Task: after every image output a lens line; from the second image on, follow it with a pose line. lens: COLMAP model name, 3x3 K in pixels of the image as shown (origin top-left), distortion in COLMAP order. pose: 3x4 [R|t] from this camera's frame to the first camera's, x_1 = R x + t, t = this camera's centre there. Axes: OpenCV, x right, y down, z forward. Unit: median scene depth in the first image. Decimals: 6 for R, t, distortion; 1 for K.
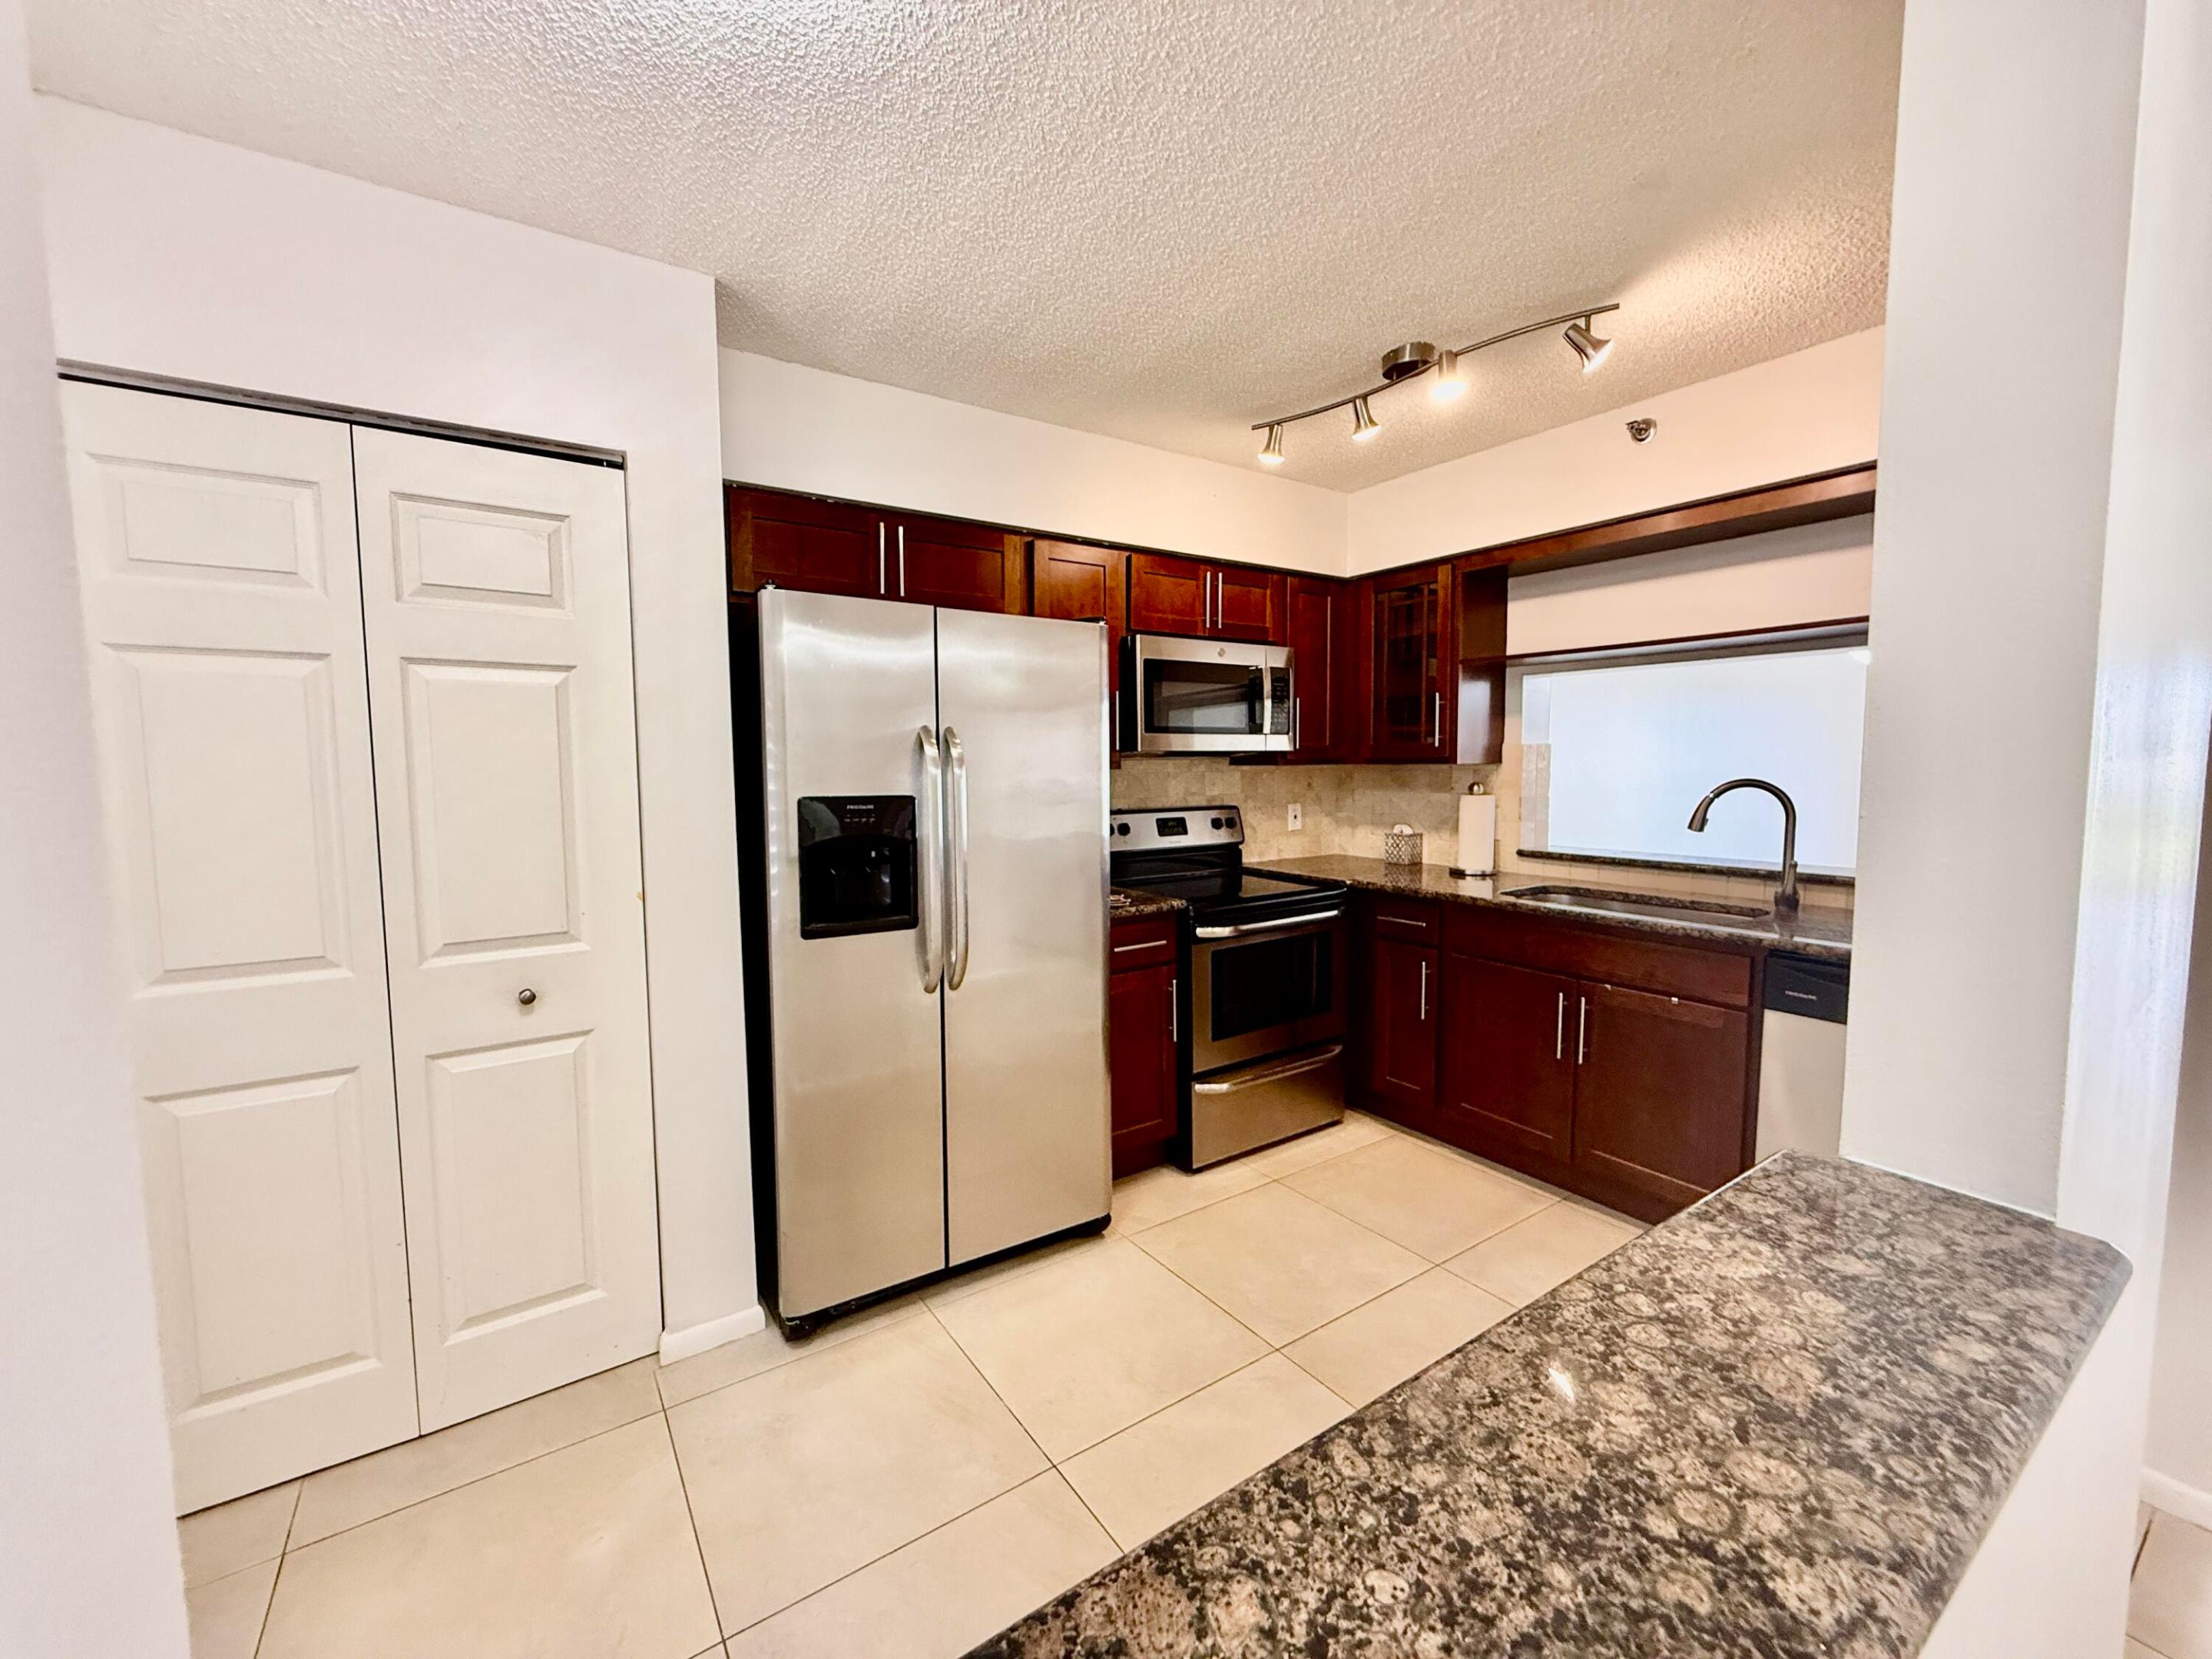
lens RADIAL K [[895.9, 0, 1093.9], [0, 895.9, 826.7], [0, 0, 1]] dist [-0.000033, 0.001367]
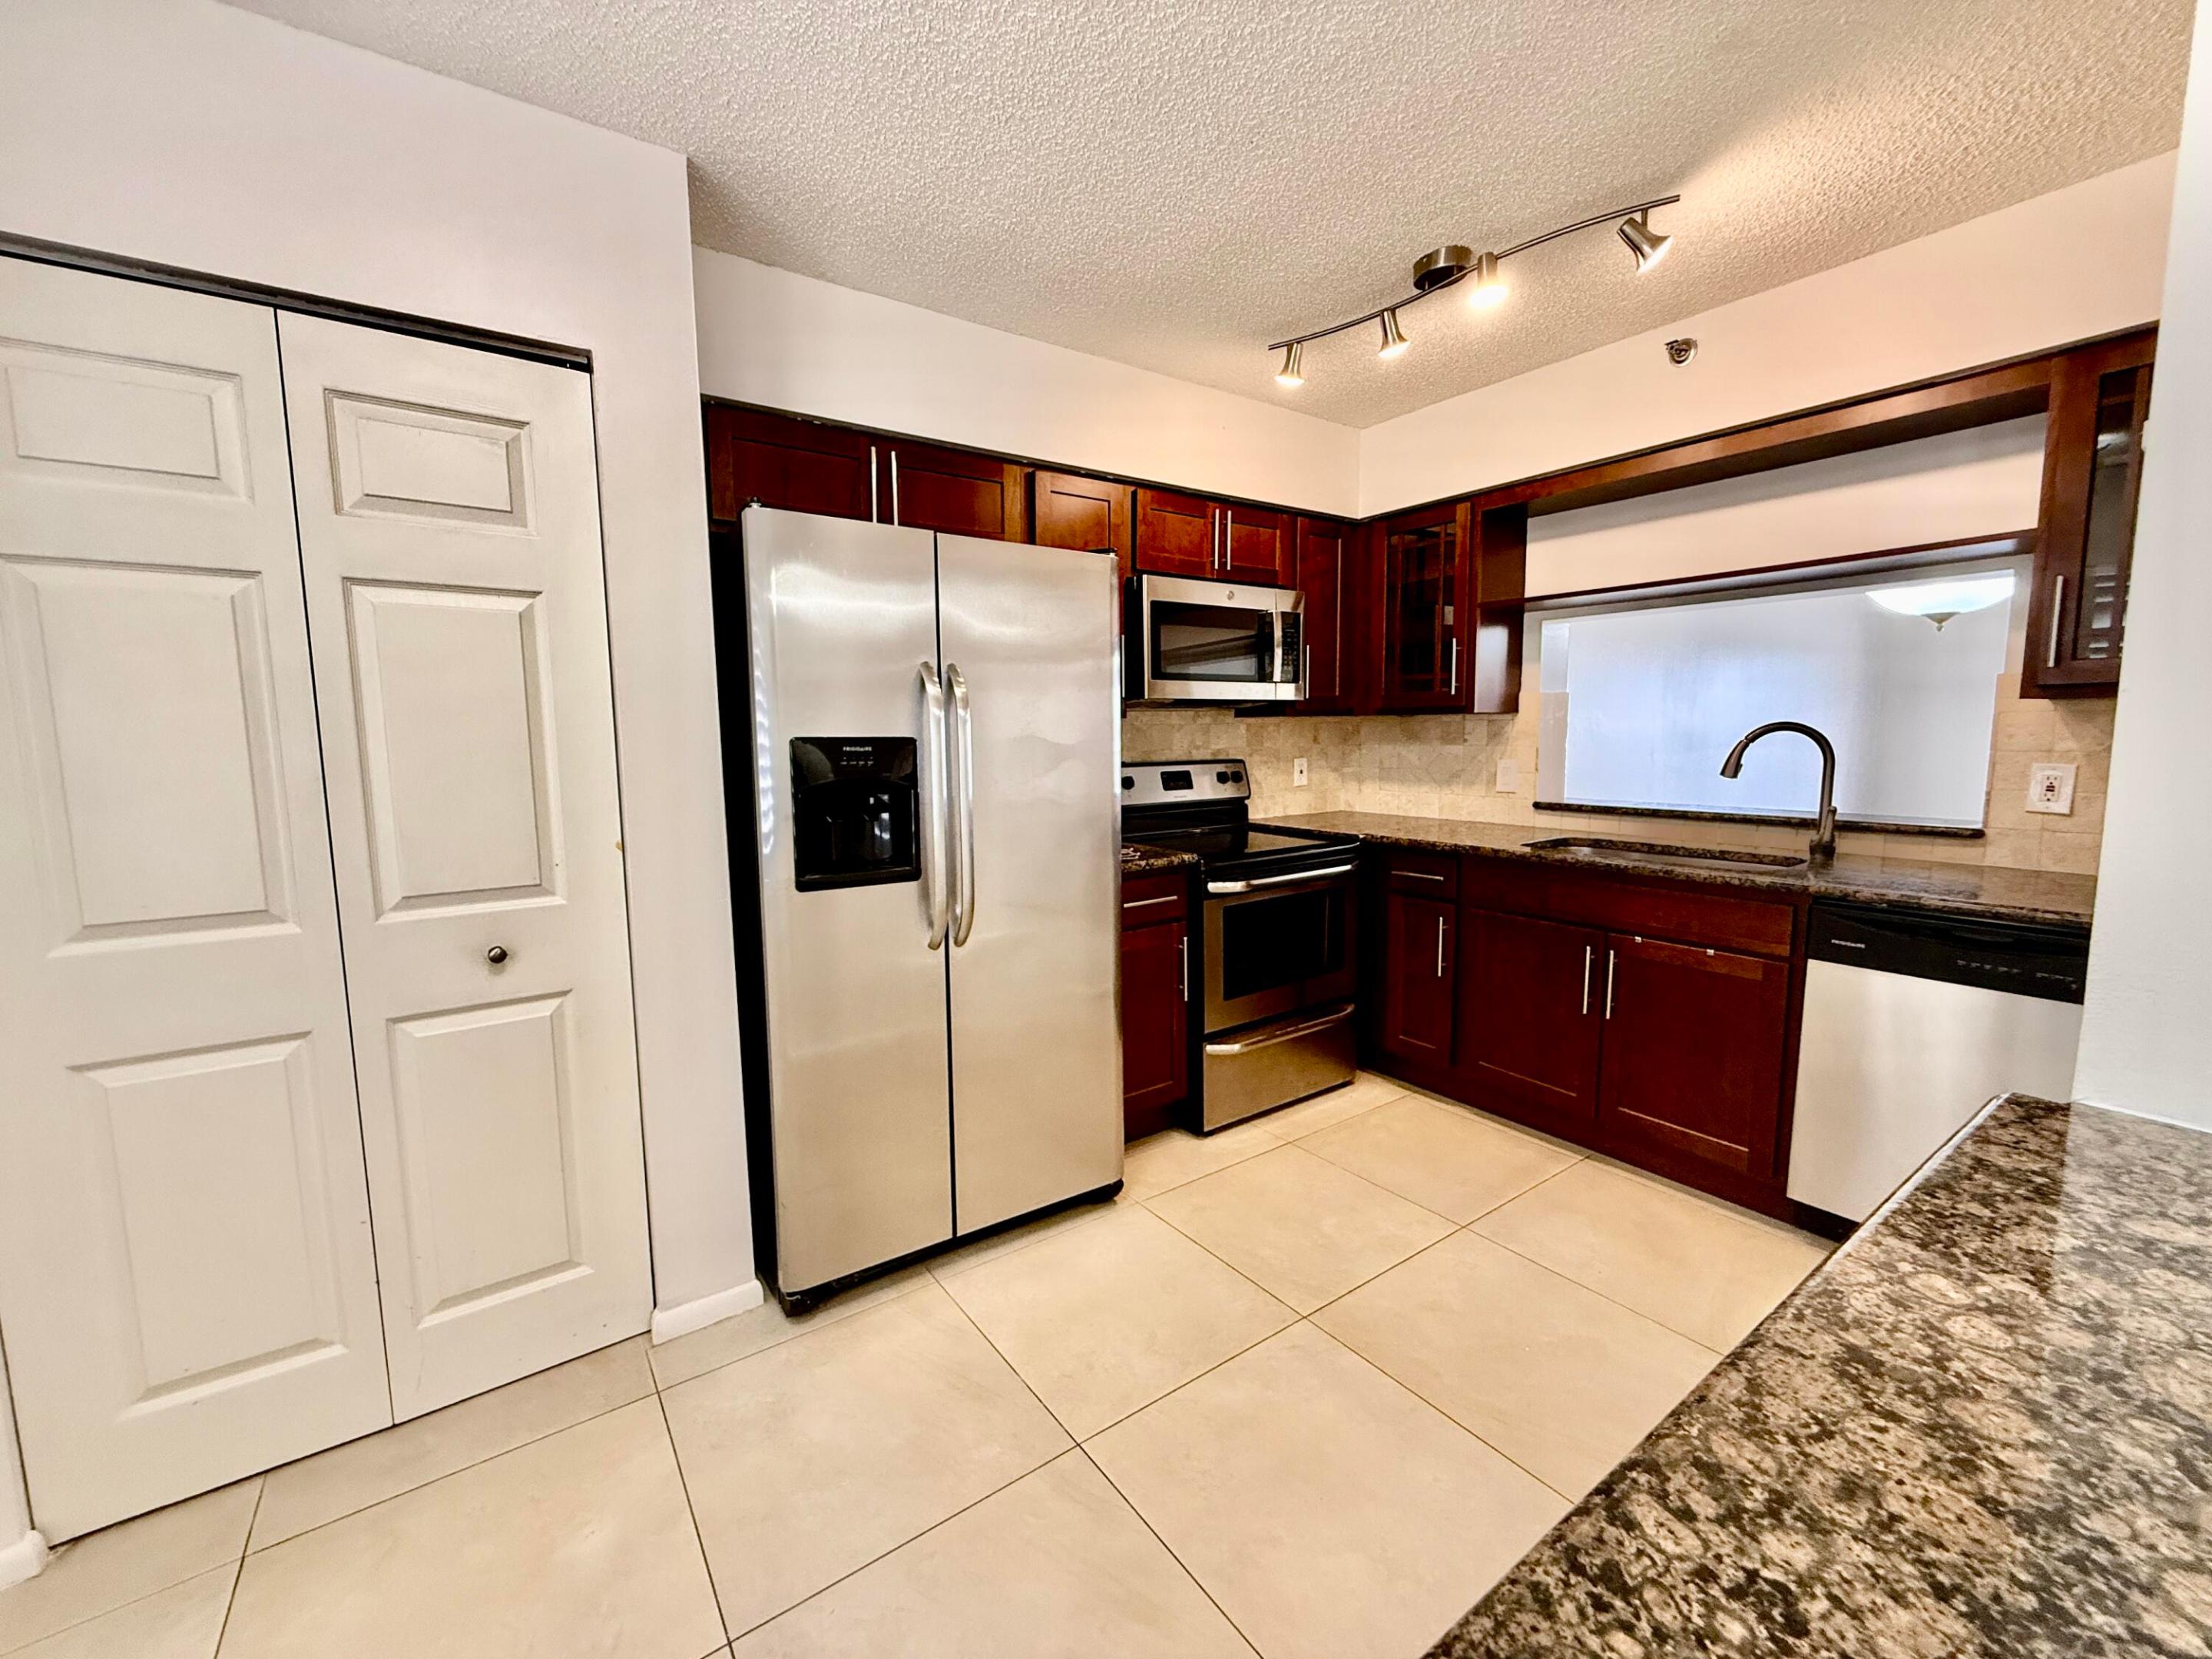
lens RADIAL K [[895.9, 0, 1093.4], [0, 895.9, 827.3], [0, 0, 1]] dist [-0.000033, 0.001367]
pose [[0.999805, -0.006237, 0.018734, -0.031581], [0.005595, 0.999401, 0.034138, 0.025698], [-0.018935, -0.034027, 0.999242, 0.062050]]
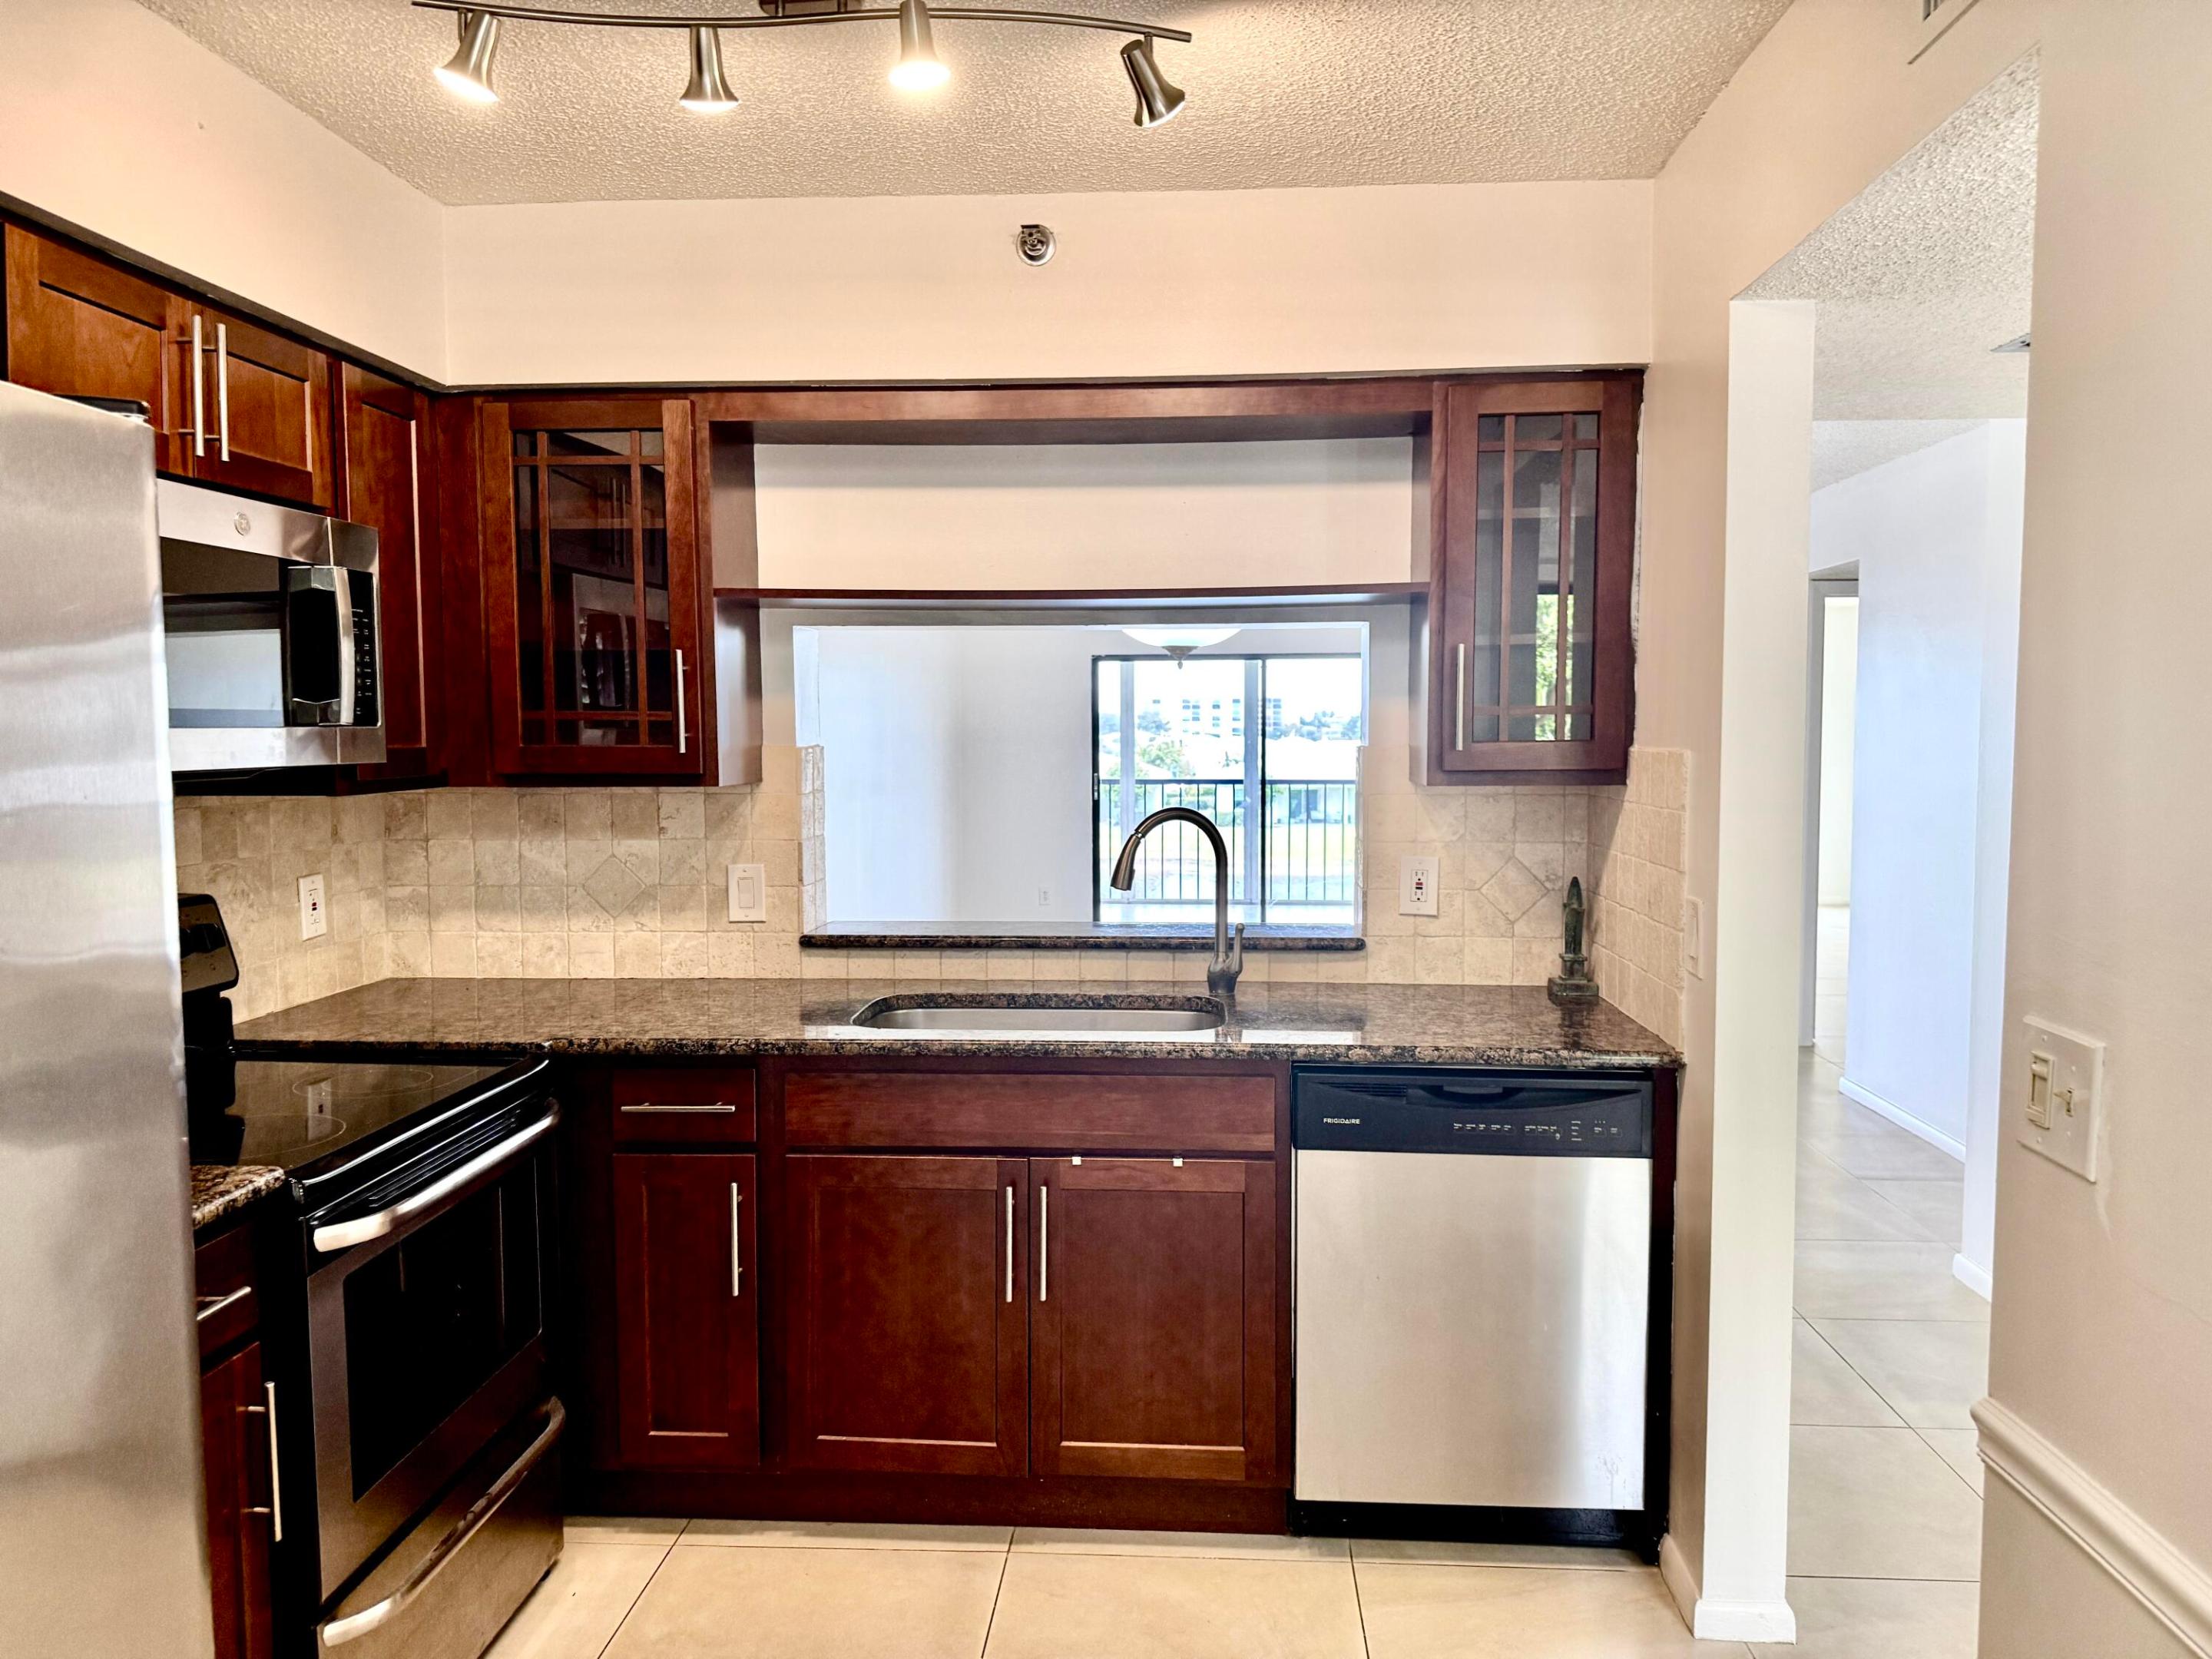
lens RADIAL K [[1581.5, 0, 1126.8], [0, 1581.5, 829.1], [0, 0, 1]] dist [0.073660, -0.074294]
pose [[0.604118, -0.044797, 0.795635, -0.275288], [0.057590, 0.998262, 0.012479, -0.061629], [-0.794811, 0.038282, 0.605648, 0.357489]]
